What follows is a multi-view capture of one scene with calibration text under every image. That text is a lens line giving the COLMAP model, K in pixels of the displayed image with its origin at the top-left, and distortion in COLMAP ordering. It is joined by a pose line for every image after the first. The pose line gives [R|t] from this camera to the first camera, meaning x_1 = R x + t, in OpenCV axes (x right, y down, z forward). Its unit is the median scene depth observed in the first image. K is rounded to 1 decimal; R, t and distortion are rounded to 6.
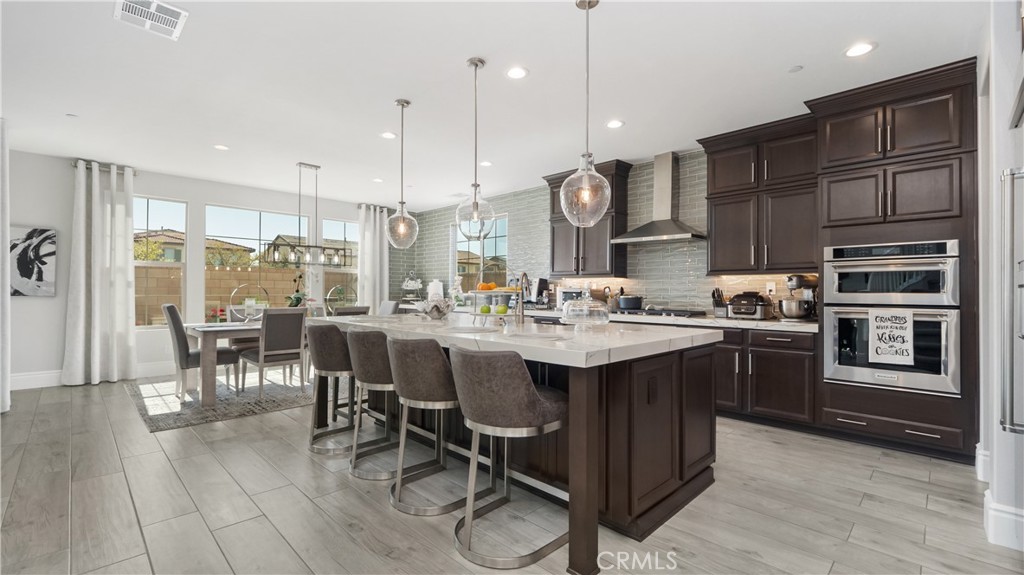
lens RADIAL K [[440.6, 0, 508.9], [0, 440.6, 290.0], [0, 0, 1]] dist [0.002250, 0.001860]
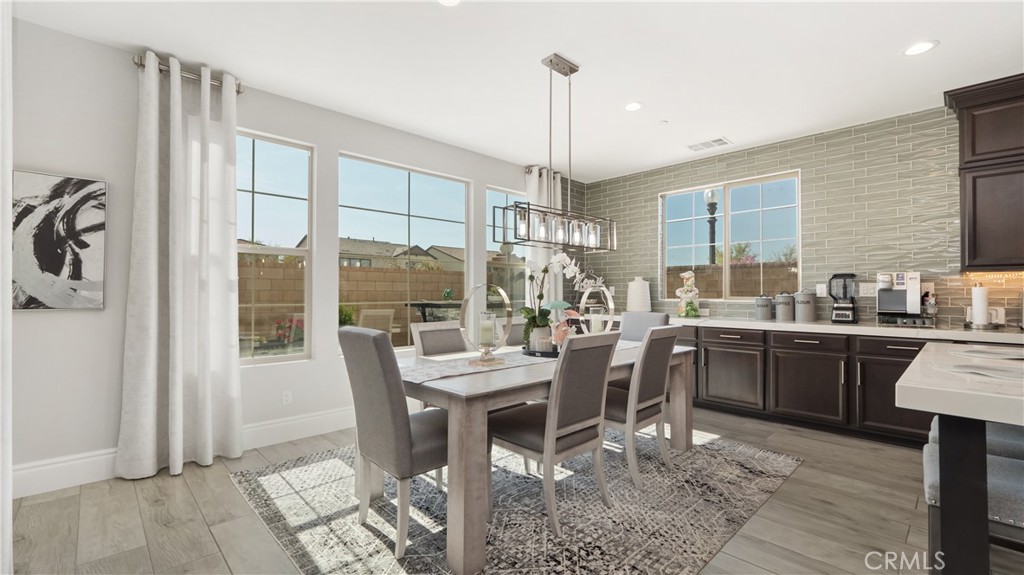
lens RADIAL K [[440.6, 0, 517.8], [0, 440.6, 286.9], [0, 0, 1]] dist [0.002250, 0.001860]
pose [[0.999976, -0.000514, -0.006931, -0.525939], [0.000490, 0.999994, -0.003465, -0.009325], [0.006933, 0.003461, 0.999970, 0.474129]]
